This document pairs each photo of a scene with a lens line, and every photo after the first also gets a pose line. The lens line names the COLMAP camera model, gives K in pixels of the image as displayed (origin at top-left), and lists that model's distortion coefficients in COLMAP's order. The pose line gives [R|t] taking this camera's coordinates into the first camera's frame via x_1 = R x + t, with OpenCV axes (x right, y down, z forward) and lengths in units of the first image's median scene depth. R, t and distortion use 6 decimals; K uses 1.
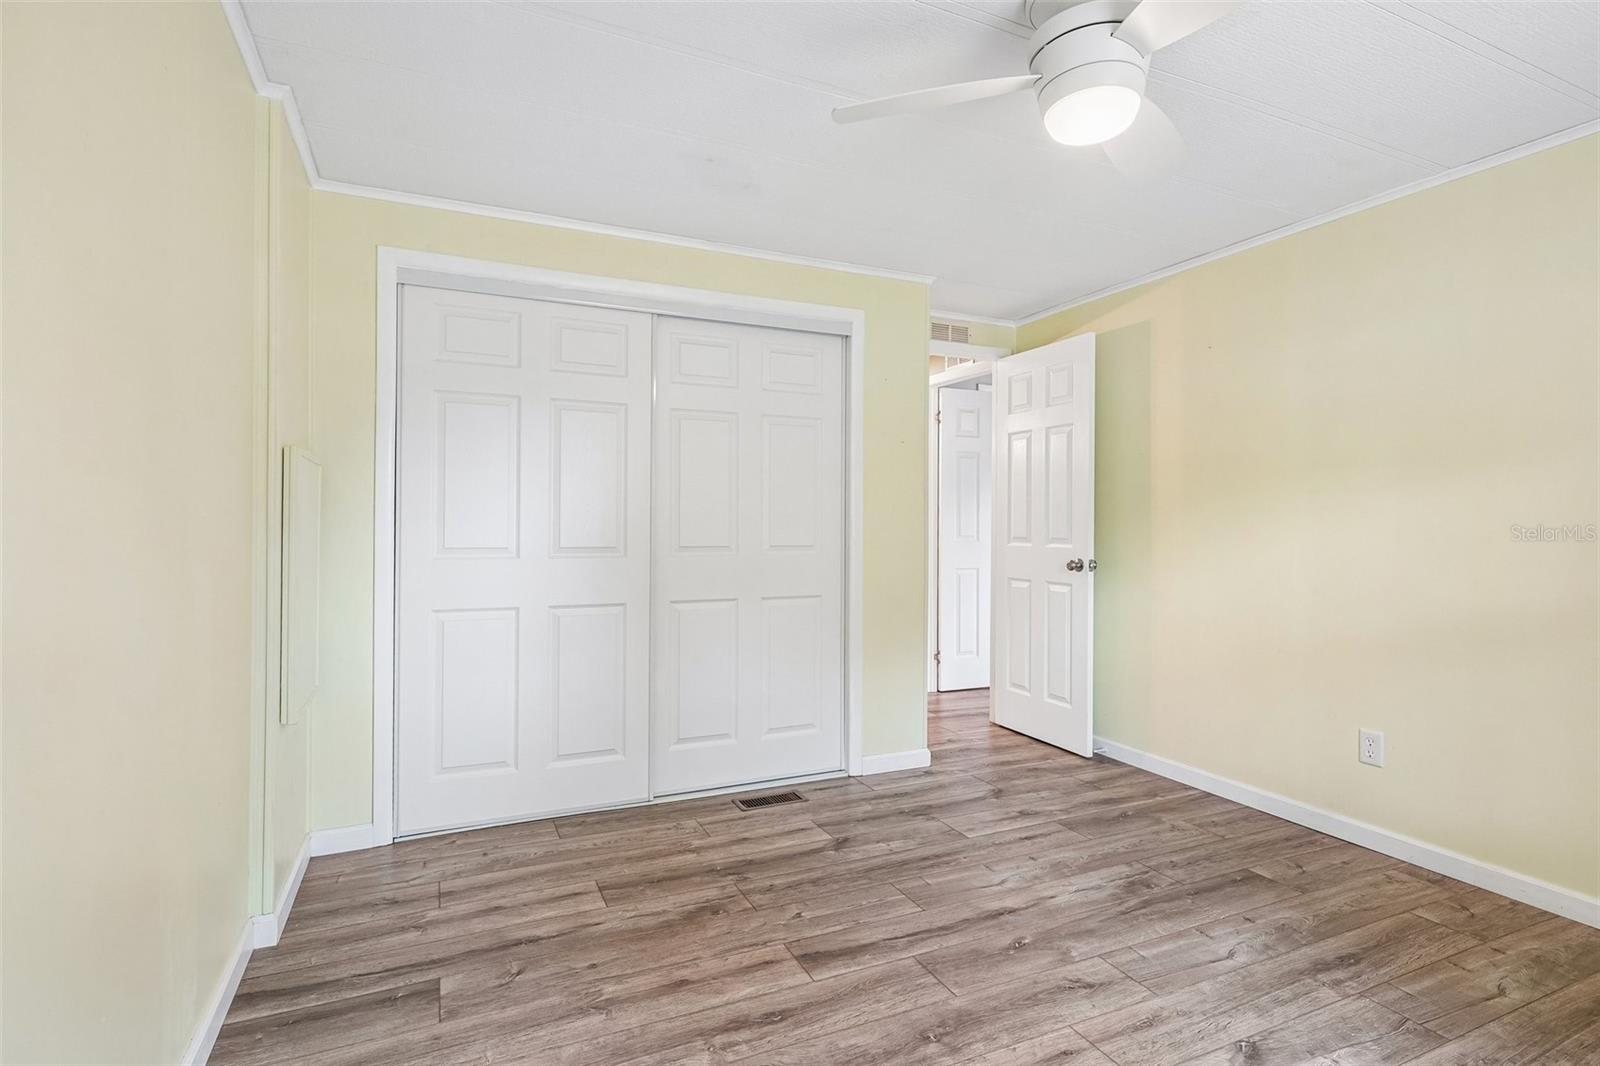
lens RADIAL K [[774.4, 0, 796.8], [0, 774.4, 528.0], [0, 0, 1]] dist [0.000808, -0.002394]
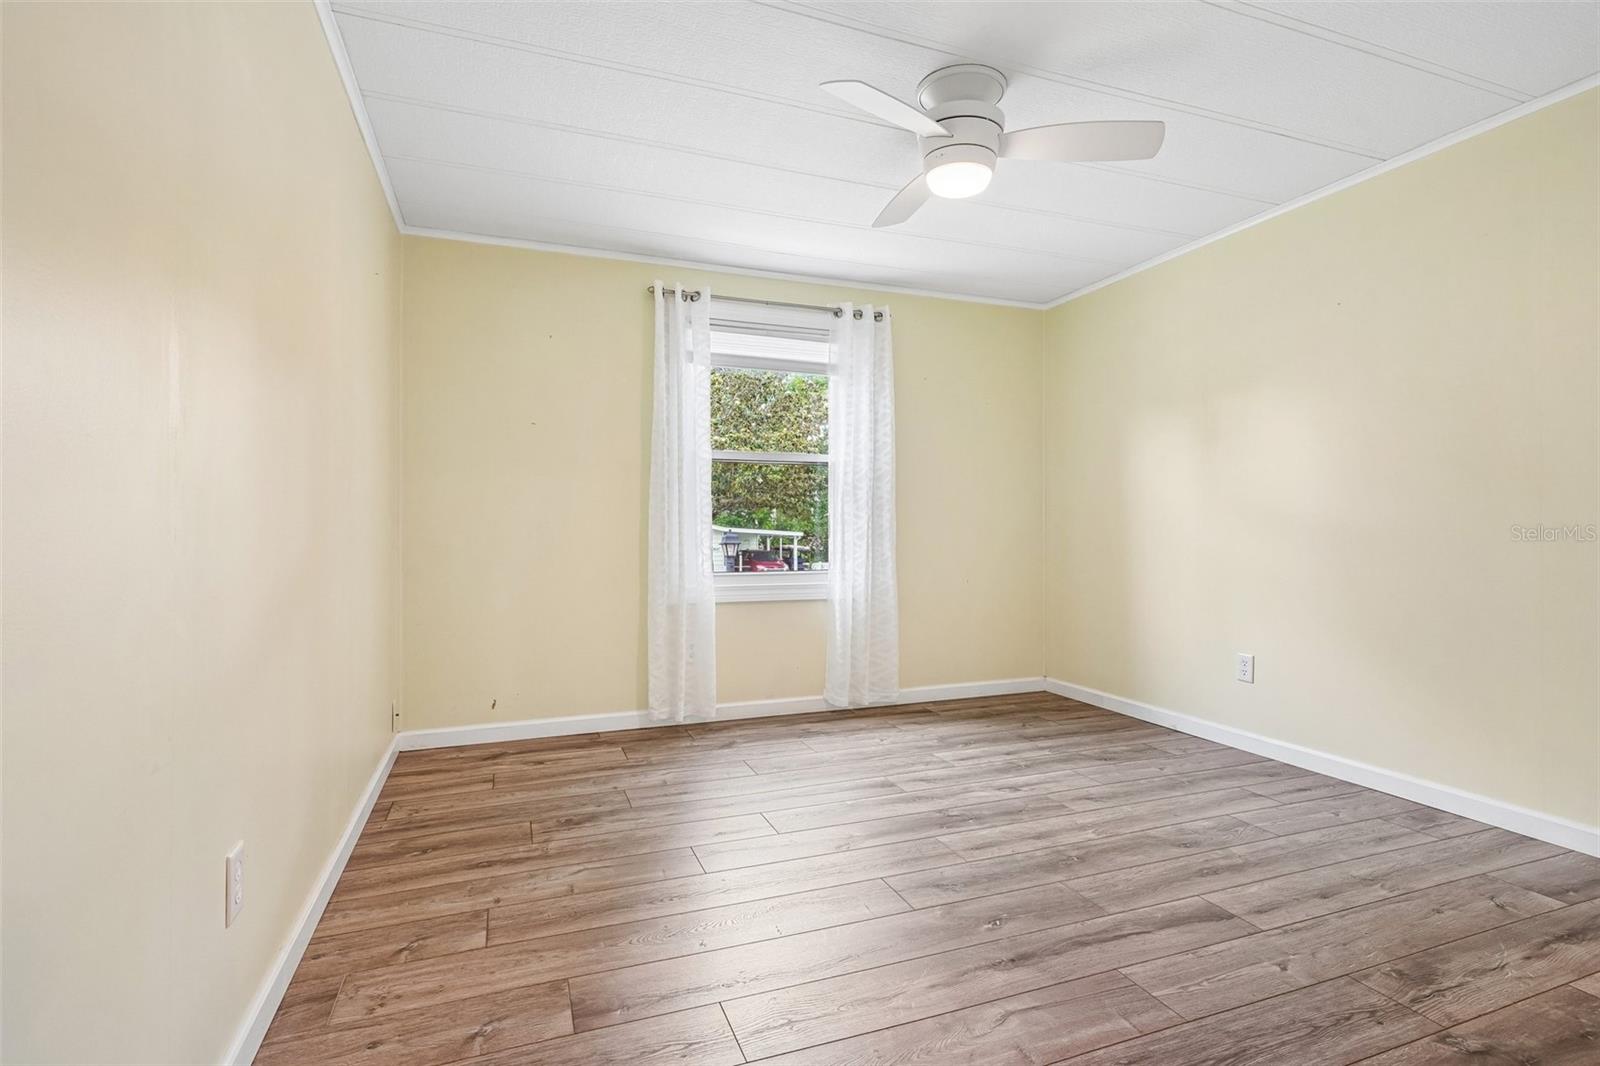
lens RADIAL K [[774.4, 0, 800.7], [0, 774.4, 527.9], [0, 0, 1]] dist [0.000808, -0.002394]
pose [[-0.998151, -0.003052, 0.060708, 0.463020], [-0.002836, 0.999989, 0.003633, 0.072364], [-0.060719, 0.003455, -0.998149, 1.925713]]
